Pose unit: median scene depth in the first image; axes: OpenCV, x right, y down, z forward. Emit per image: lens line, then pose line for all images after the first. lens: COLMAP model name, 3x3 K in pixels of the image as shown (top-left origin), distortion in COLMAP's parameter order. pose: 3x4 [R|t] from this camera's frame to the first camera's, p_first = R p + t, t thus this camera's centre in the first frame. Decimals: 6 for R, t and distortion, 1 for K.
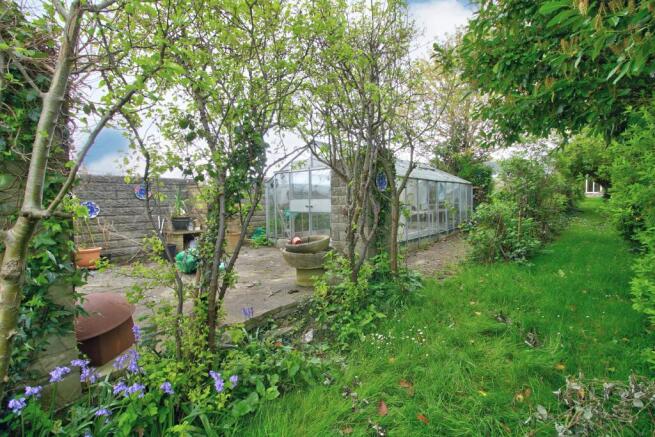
lens RADIAL K [[303.9, 0, 326.8], [0, 303.9, 214.0], [0, 0, 1]] dist [0.000722, 0.000060]
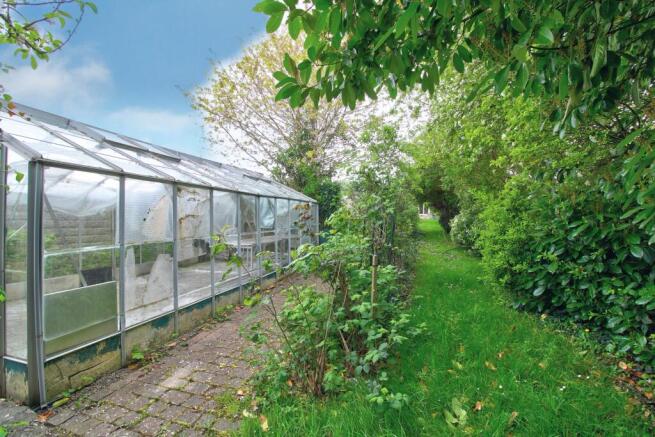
lens RADIAL K [[303.9, 0, 327.6], [0, 303.9, 220.1], [0, 0, 1]] dist [0.000722, 0.000060]
pose [[0.907504, 0.010057, 0.419922, 0.205613], [0.005578, 0.999337, -0.035989, -0.030617], [-0.420006, 0.035002, 0.906846, 0.334364]]
